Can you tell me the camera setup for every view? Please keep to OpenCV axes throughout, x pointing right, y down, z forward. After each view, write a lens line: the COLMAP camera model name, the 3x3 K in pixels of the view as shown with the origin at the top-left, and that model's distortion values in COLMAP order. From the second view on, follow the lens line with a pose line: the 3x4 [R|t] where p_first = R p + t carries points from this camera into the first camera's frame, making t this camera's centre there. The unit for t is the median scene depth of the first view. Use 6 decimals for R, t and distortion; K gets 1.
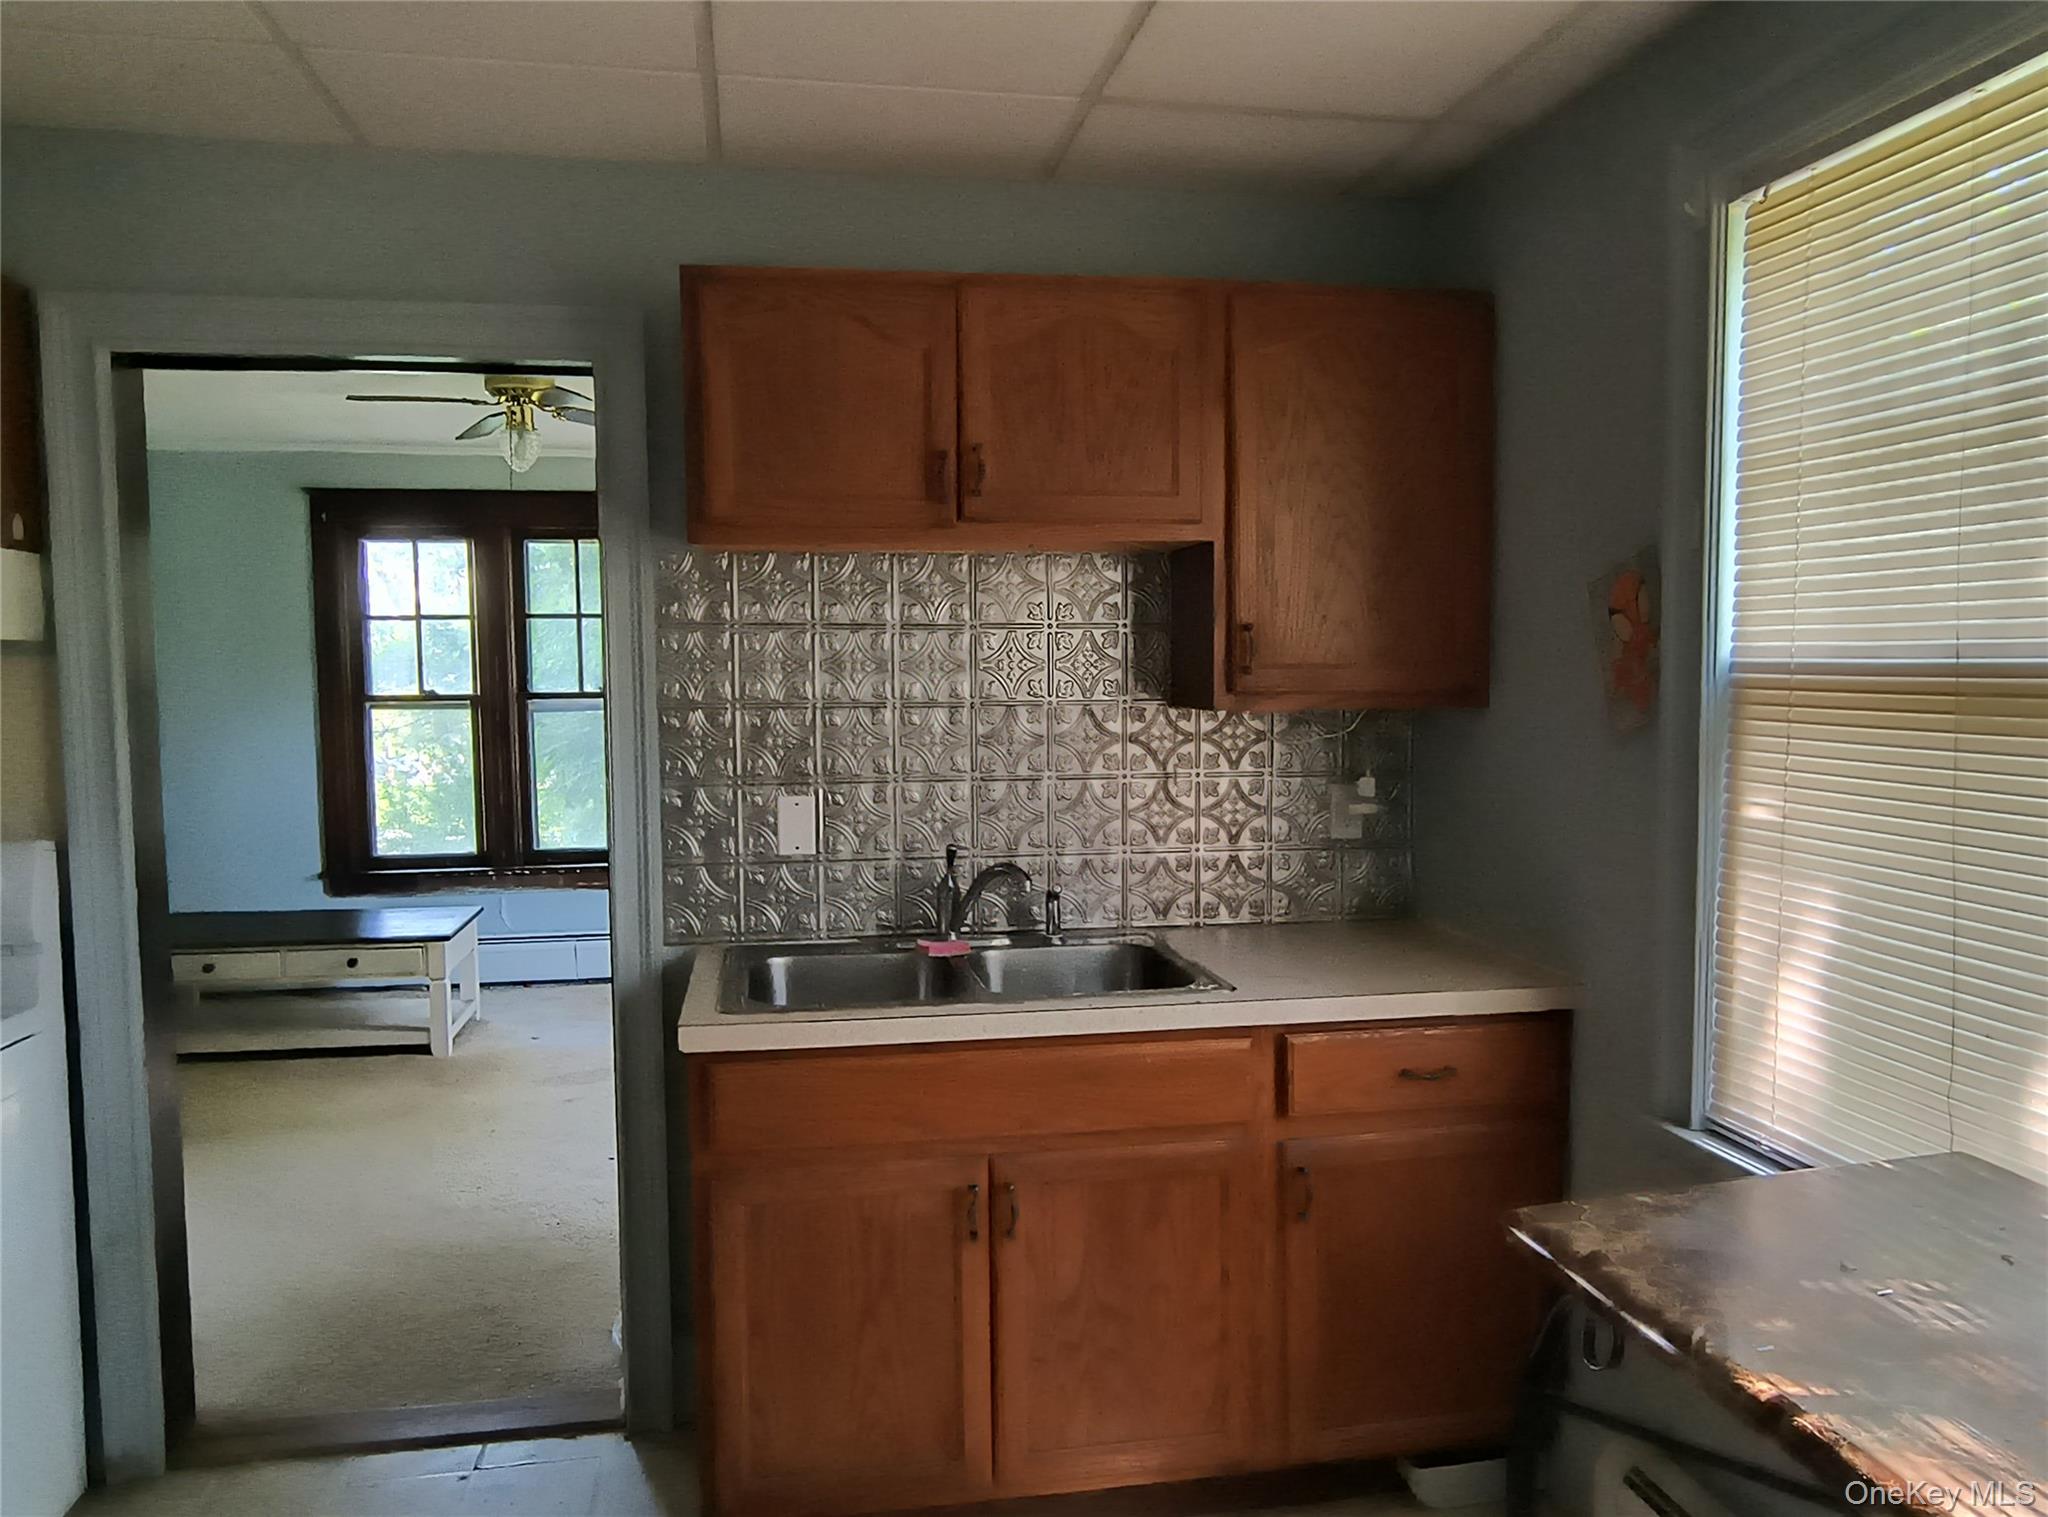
lens RADIAL K [[1465.2, 0, 1026.3], [0, 1465.2, 780.2], [0, 0, 1]] dist [-0.009692, 0.004187]
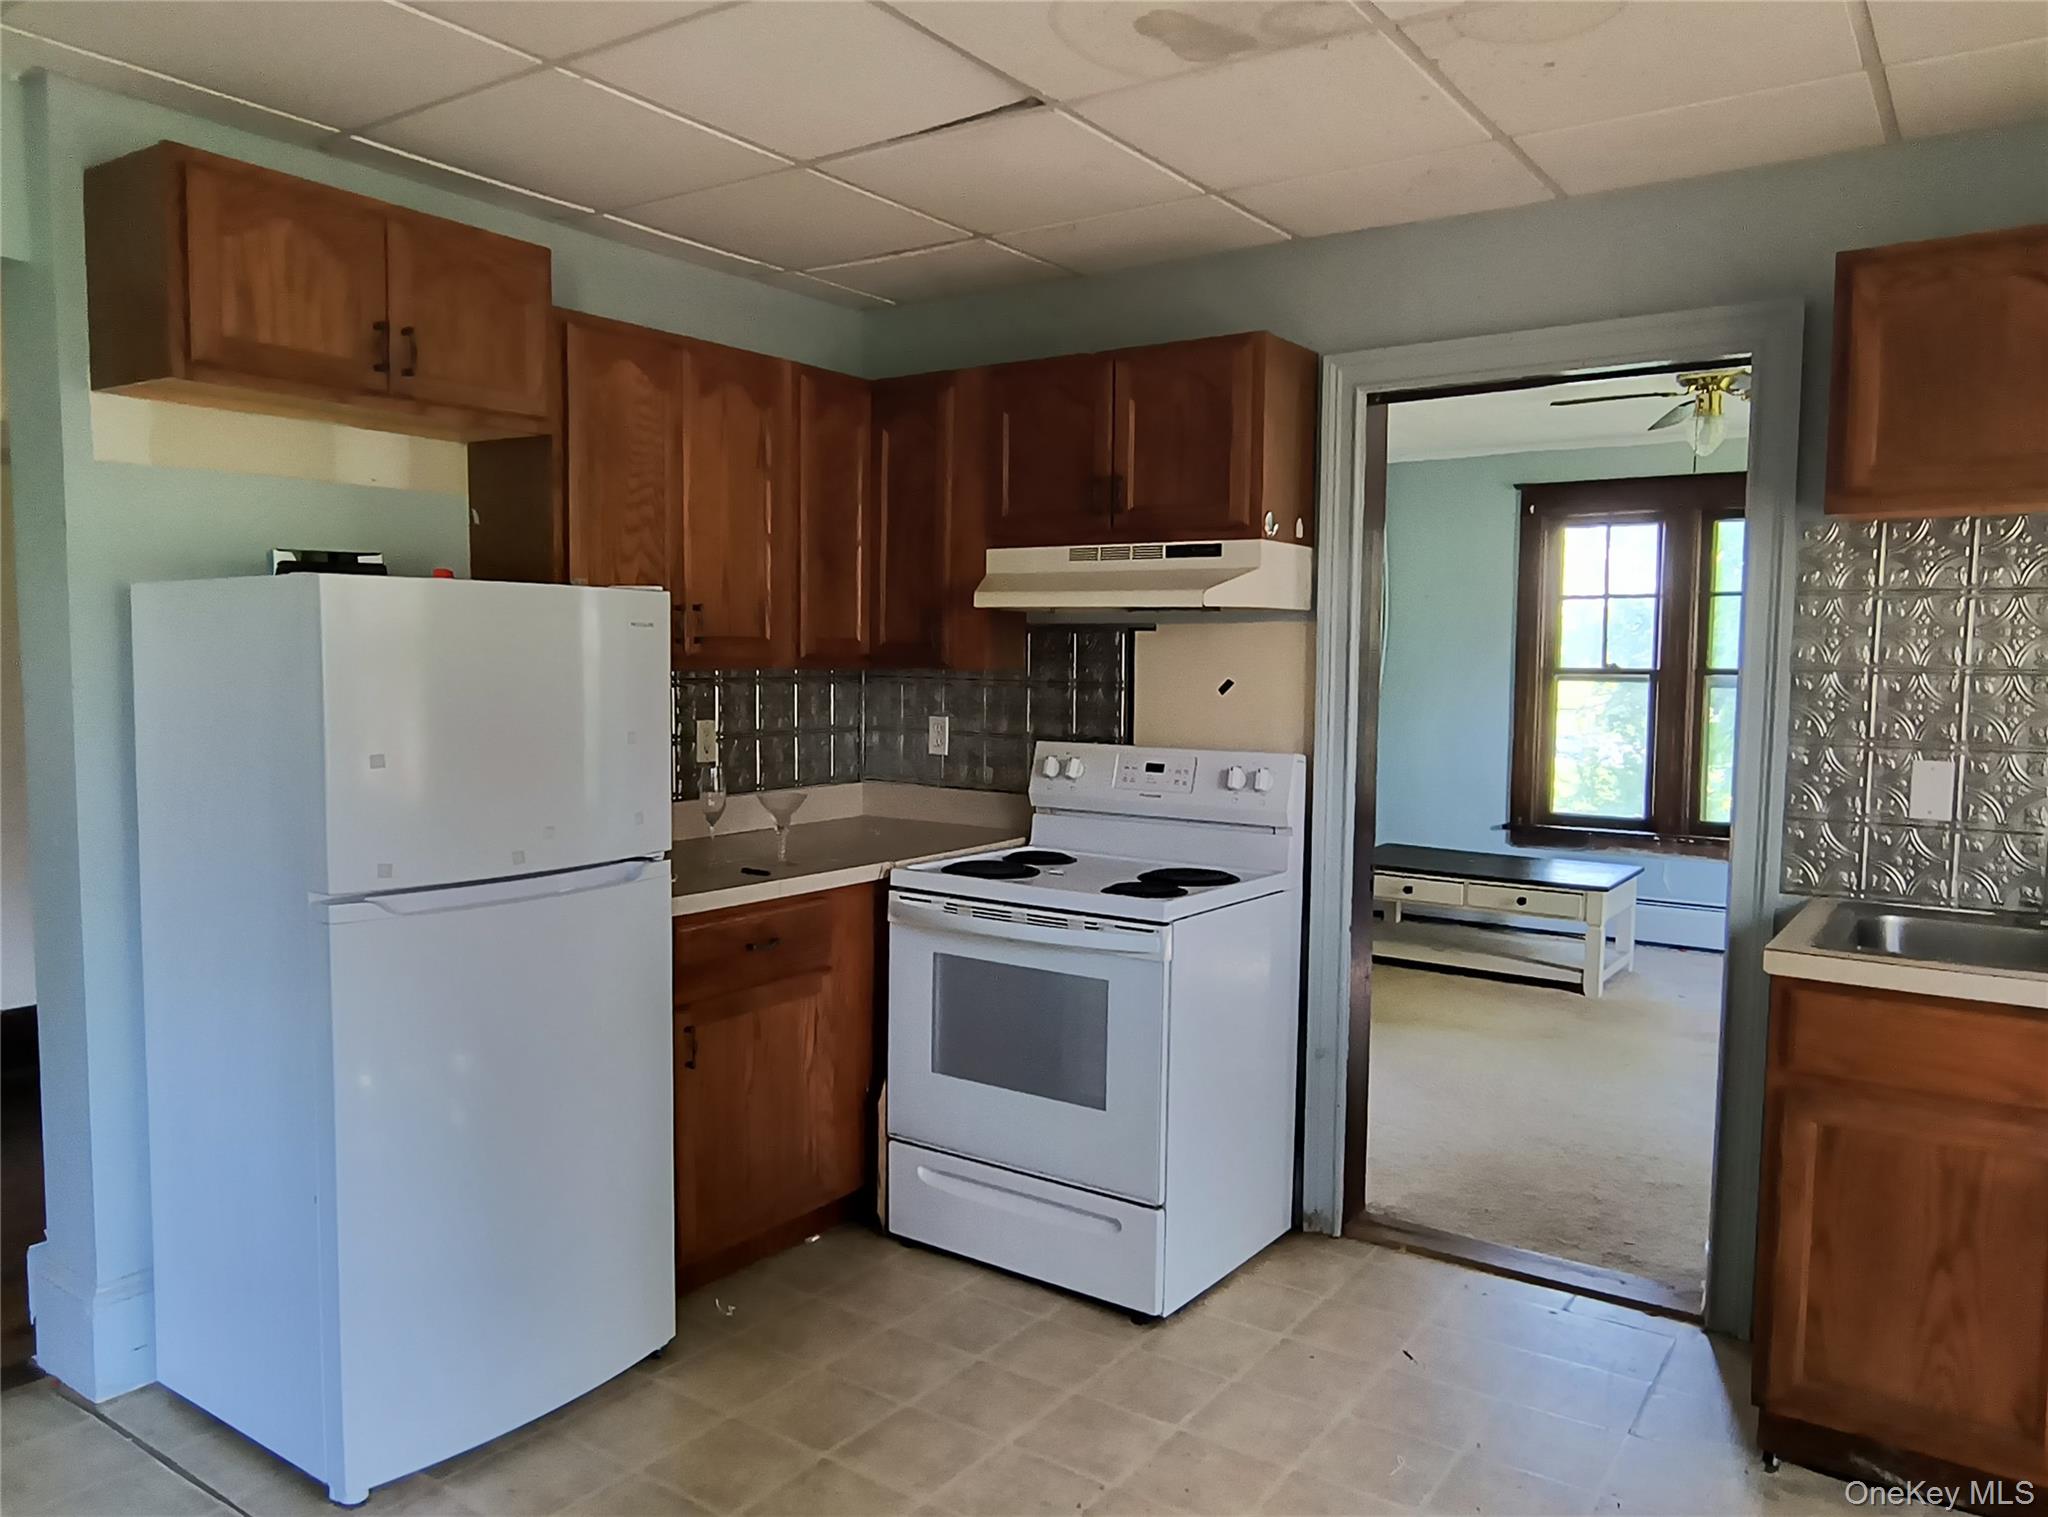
lens RADIAL K [[1465.2, 0, 1026.3], [0, 1465.2, 780.2], [0, 0, 1]] dist [-0.009692, 0.004187]
pose [[0.707814, 0.072569, -0.702661, 0.105735], [-0.066871, 0.997126, 0.035620, 0.029299], [0.703226, 0.021776, 0.710632, -0.145444]]
